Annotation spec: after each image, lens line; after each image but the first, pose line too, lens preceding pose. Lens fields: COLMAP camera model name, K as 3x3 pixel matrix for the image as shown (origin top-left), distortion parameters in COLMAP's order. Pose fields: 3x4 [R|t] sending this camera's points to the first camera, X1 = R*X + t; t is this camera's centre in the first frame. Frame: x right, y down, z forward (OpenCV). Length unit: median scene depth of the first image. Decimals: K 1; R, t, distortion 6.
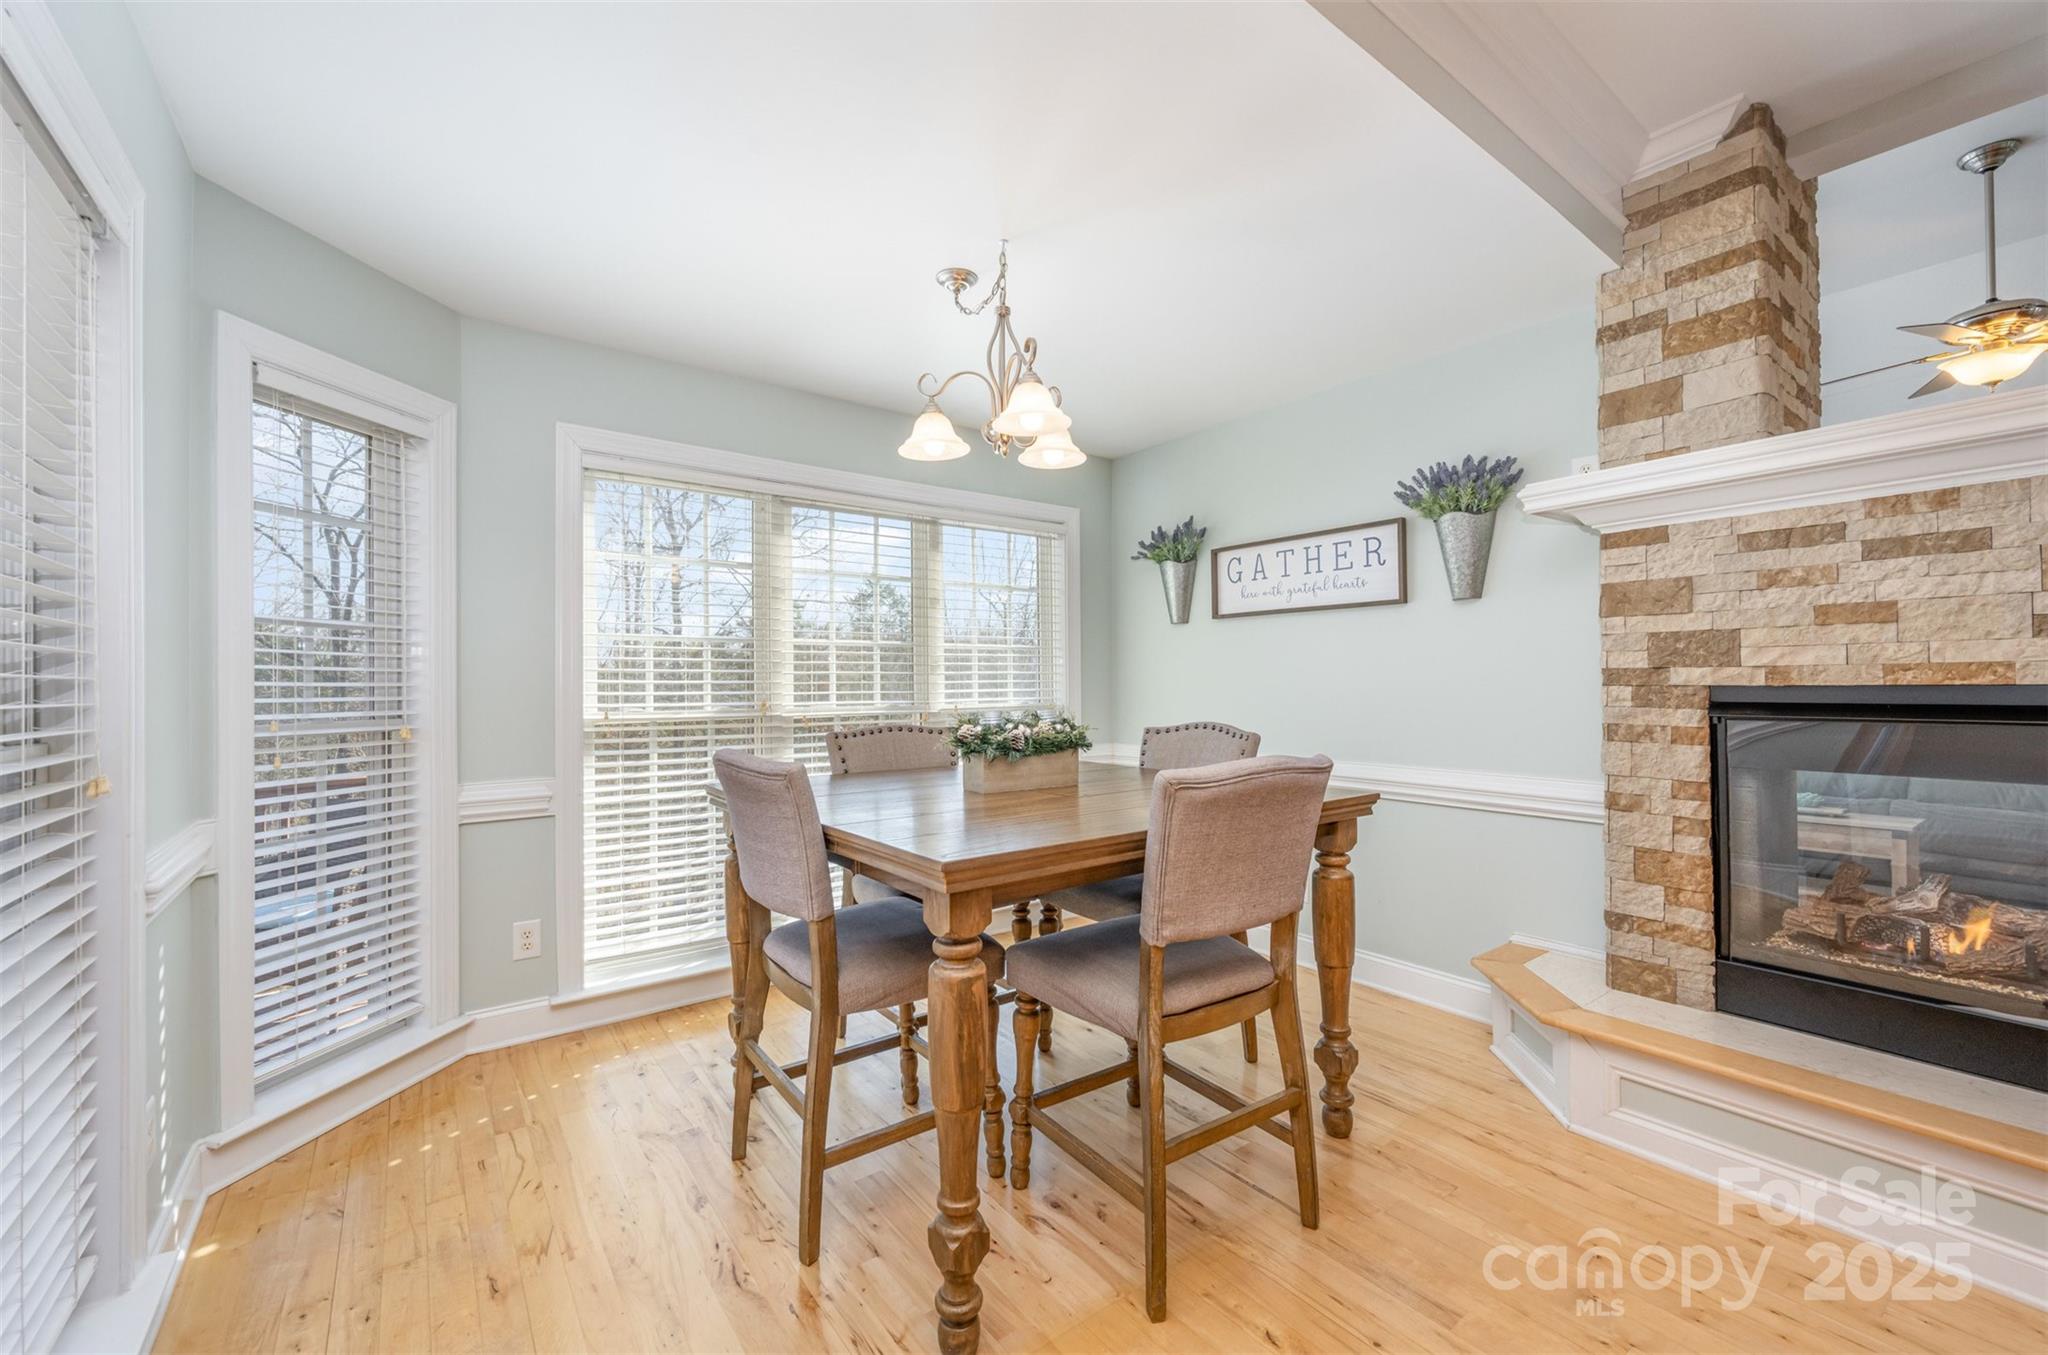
lens RADIAL K [[840.4, 0, 1020.0], [0, 840.4, 678.6], [0, 0, 1]] dist [-0.004604, 0.001053]
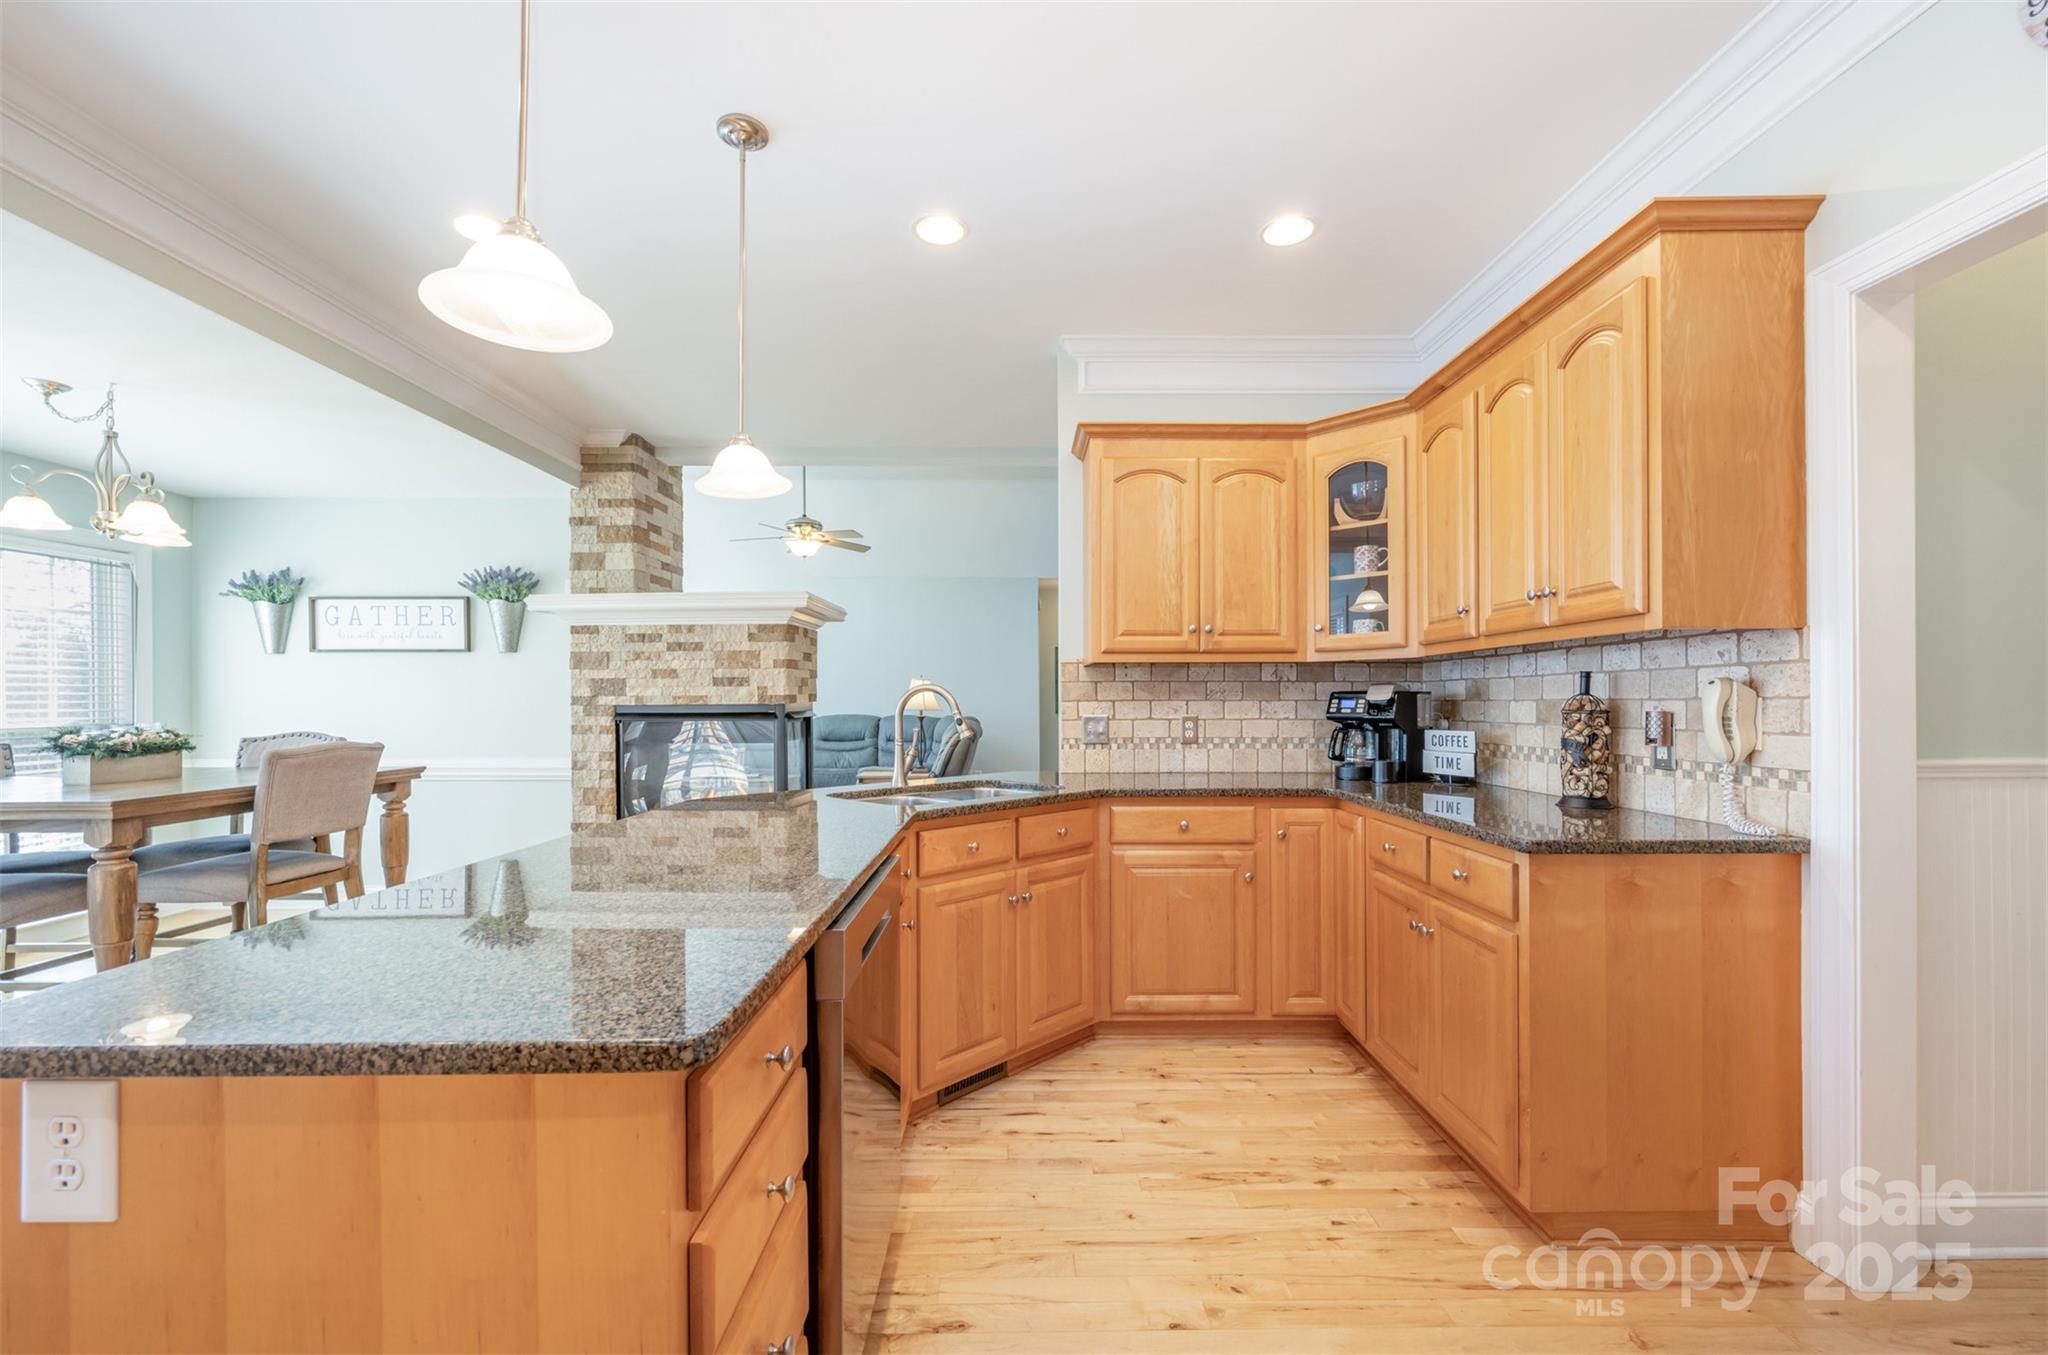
lens RADIAL K [[840.4, 0, 1035.6], [0, 840.4, 701.1], [0, 0, 1]] dist [-0.004604, 0.001053]
pose [[0.597851, 0.002456, 0.801604, -0.210821], [-0.004428, 0.999990, 0.000238, -0.006565], [-0.801595, -0.003691, 0.597856, -1.032604]]
